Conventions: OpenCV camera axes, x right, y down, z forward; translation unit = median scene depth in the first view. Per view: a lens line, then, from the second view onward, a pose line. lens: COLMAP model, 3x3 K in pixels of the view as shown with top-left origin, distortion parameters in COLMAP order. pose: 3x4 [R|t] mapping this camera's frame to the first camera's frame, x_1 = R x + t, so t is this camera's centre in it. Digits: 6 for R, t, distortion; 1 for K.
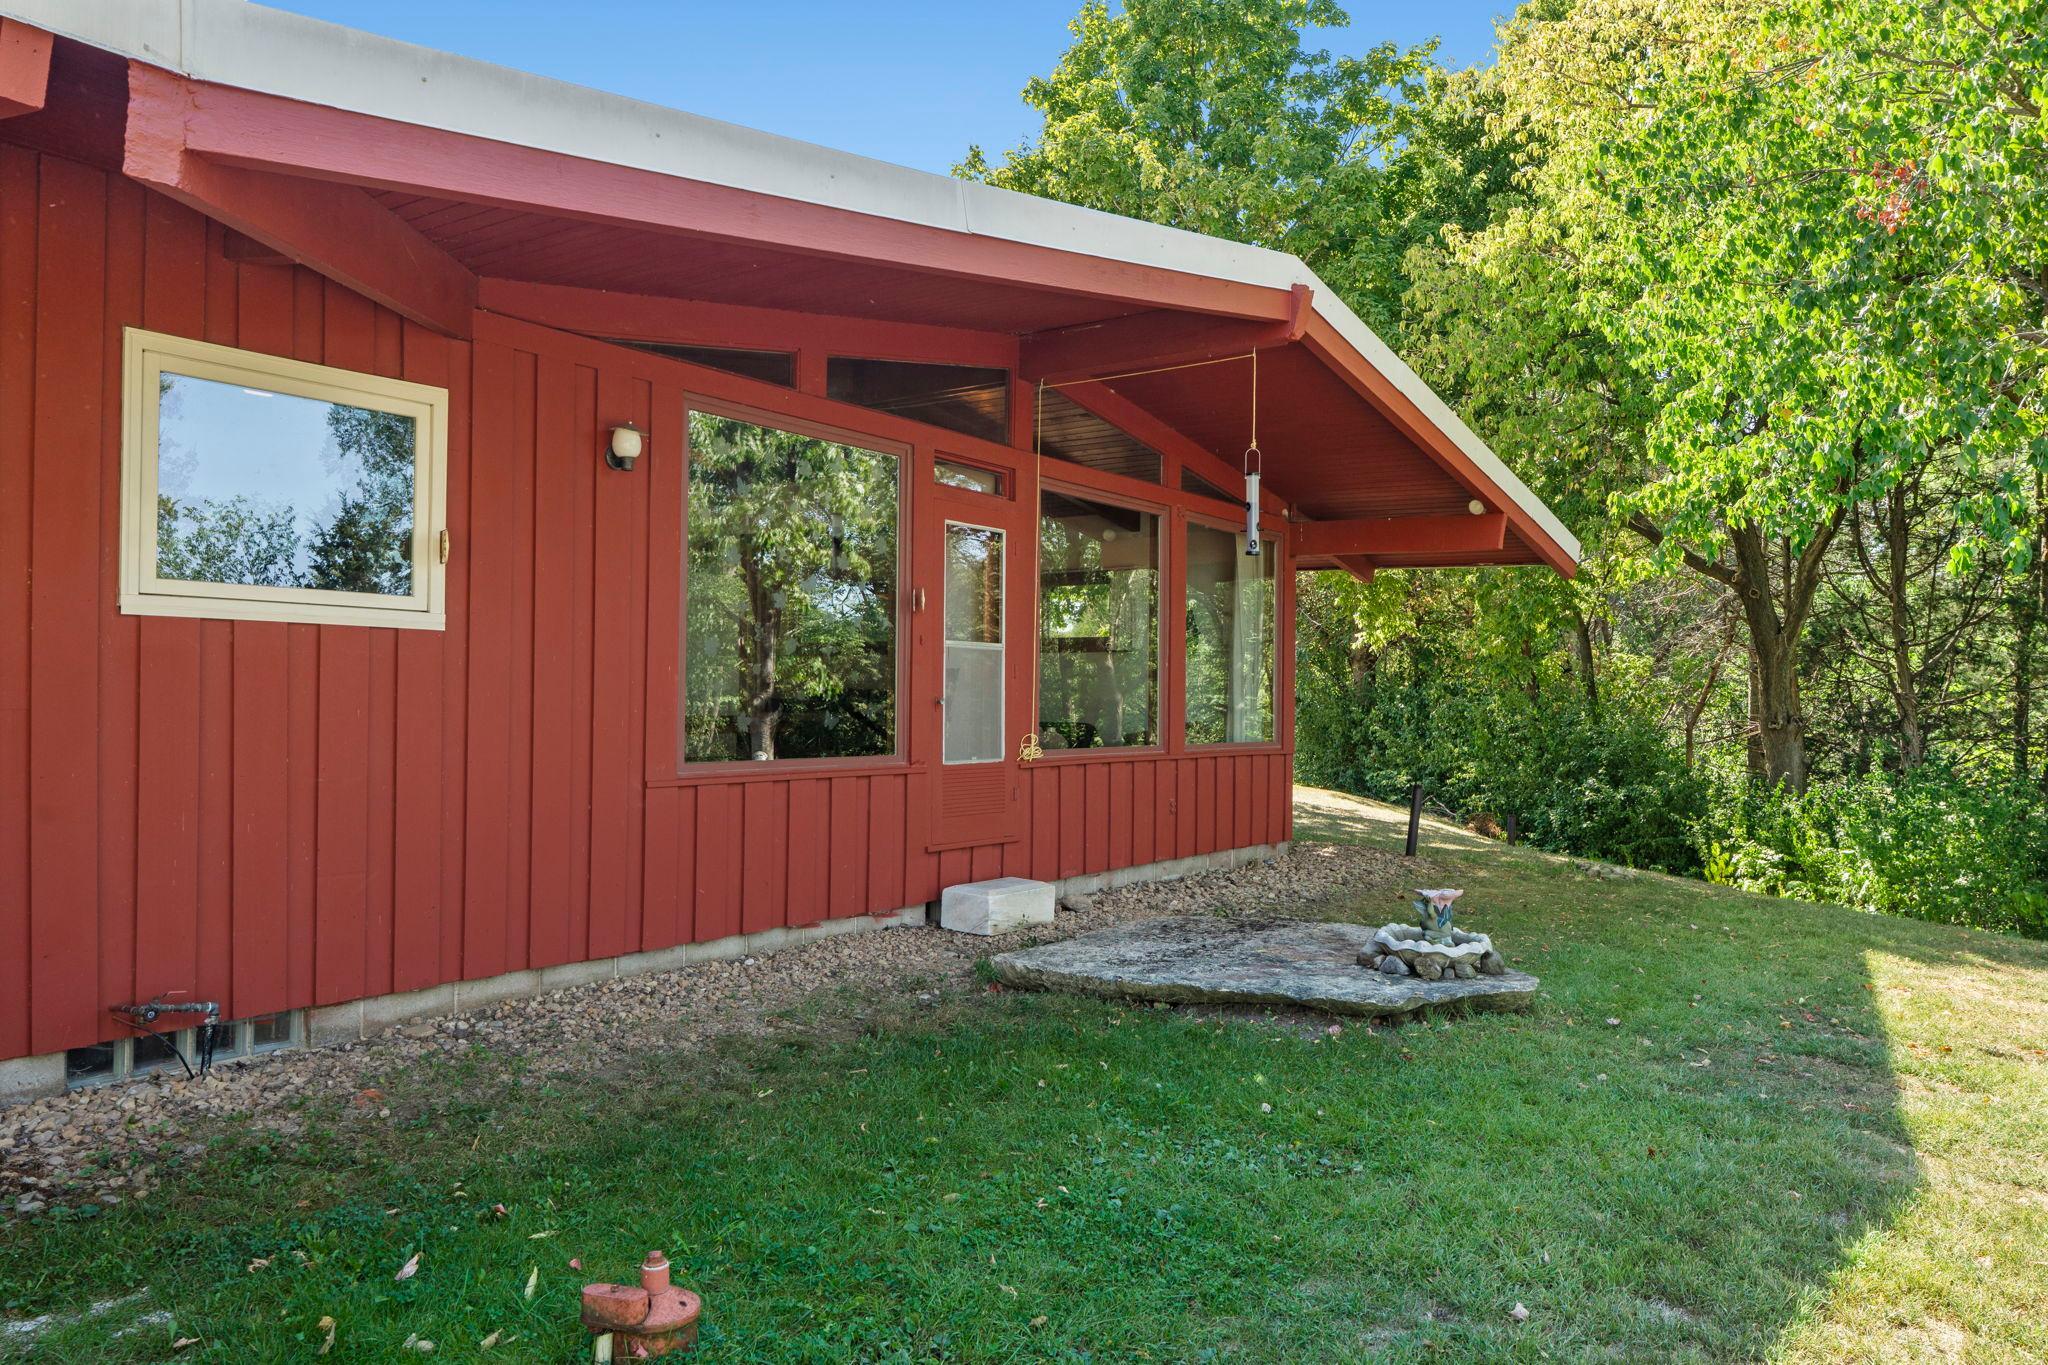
lens RADIAL K [[1679.2, 0, 1024.0], [0, 1679.2, 682.5], [0, 0, 1]] dist [-0.046365, -0.002171]
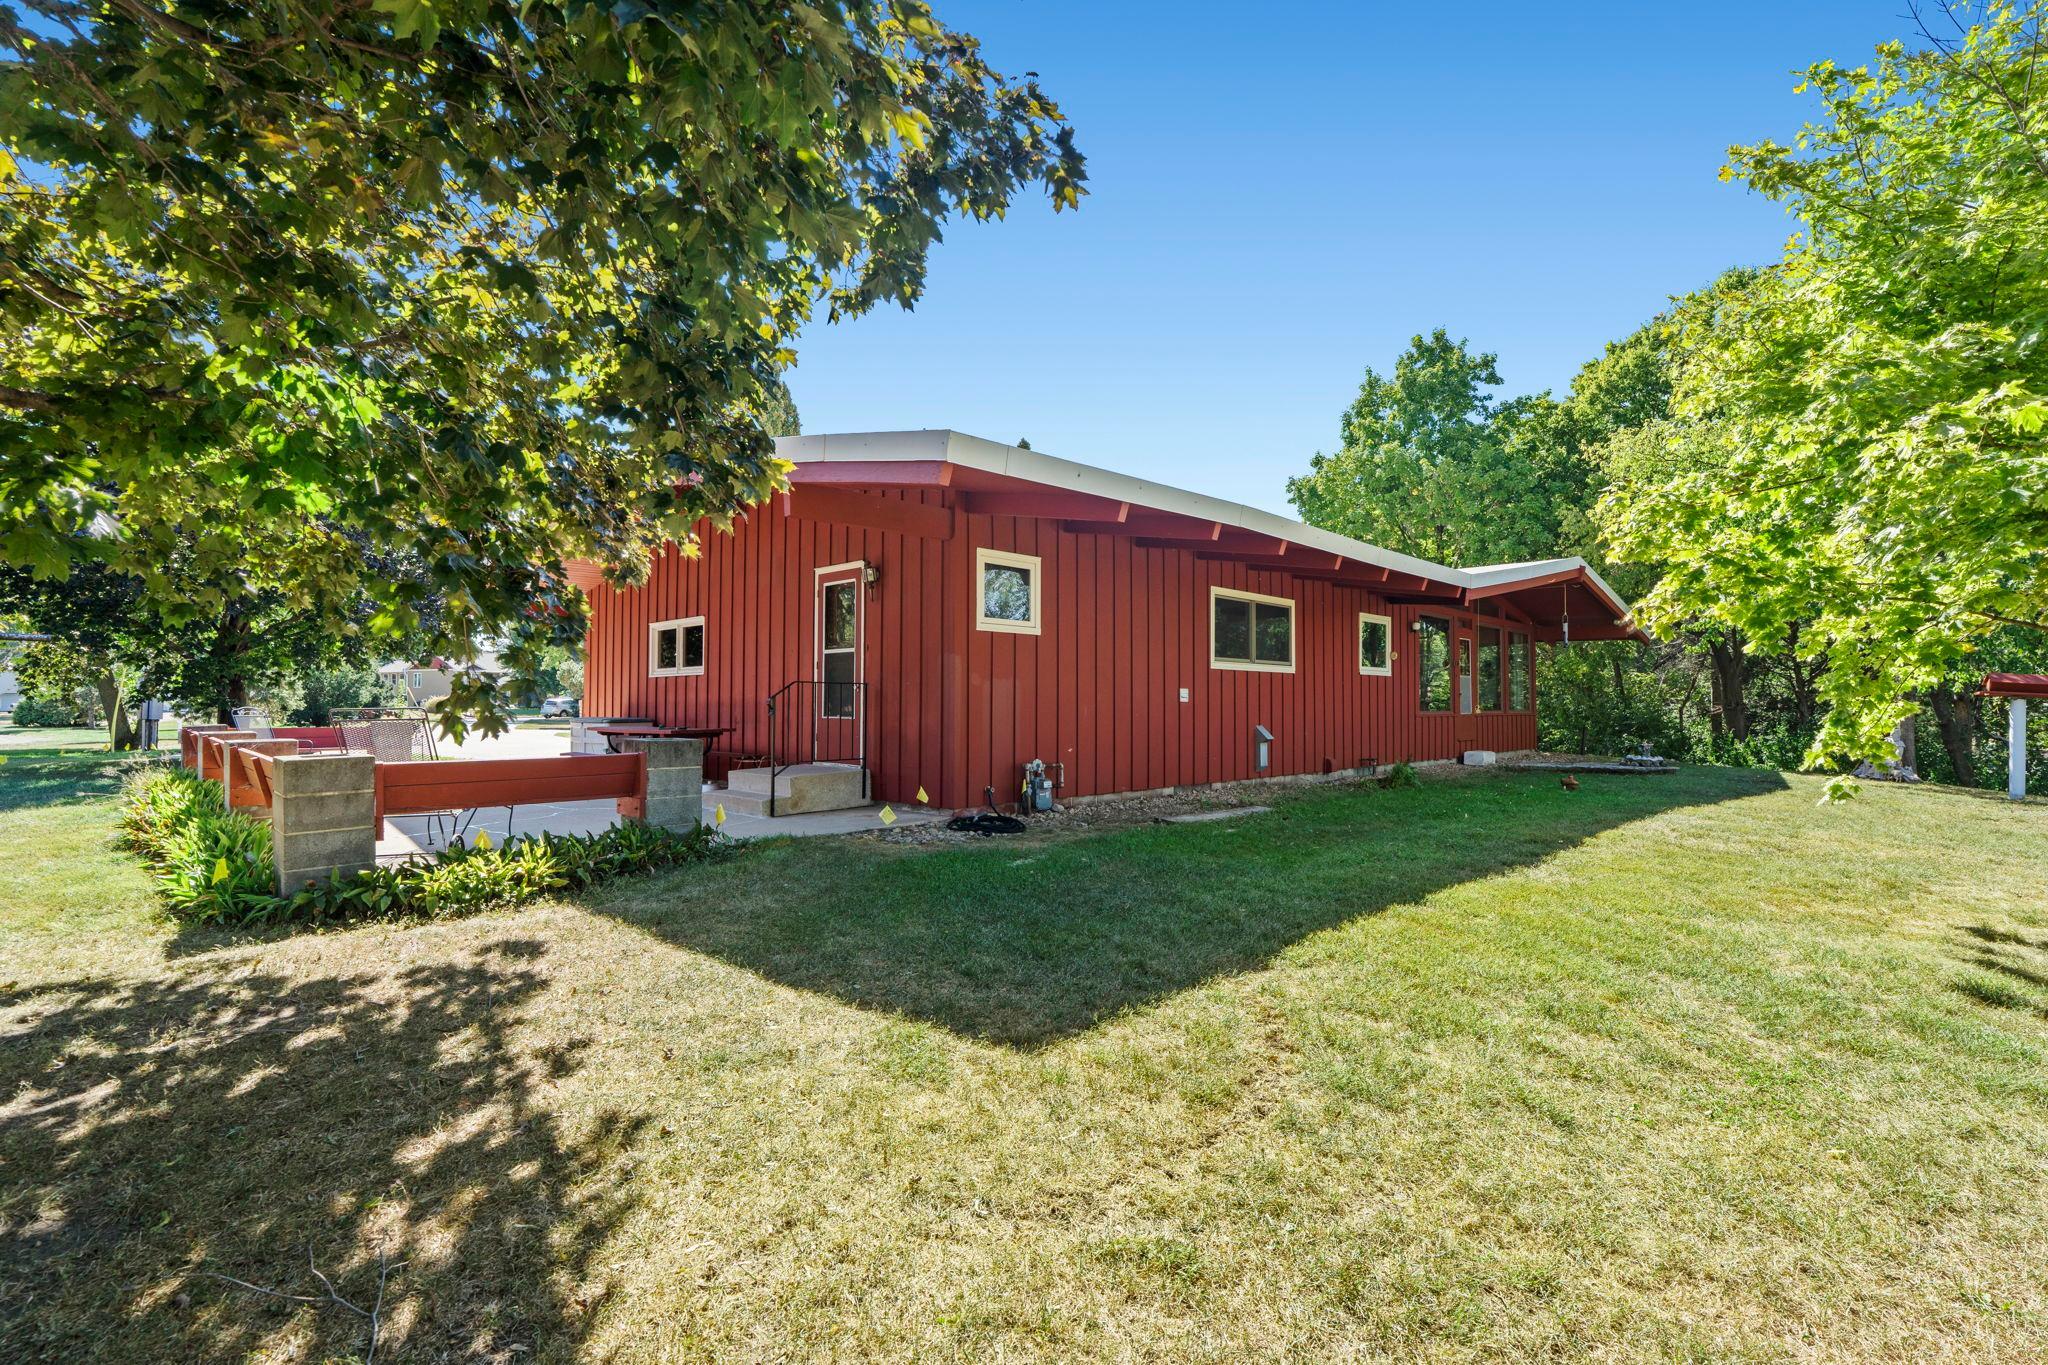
lens RADIAL K [[1031.2, 0, 1024.0], [0, 1031.2, 682.5], [0, 0, 1]] dist [-0.011104, 0.000267]
pose [[0.986100, -0.017967, -0.165181, -0.201093], [0.015551, 0.999752, -0.015910, 0.002003], [0.165426, 0.013120, 0.986135, -0.400842]]
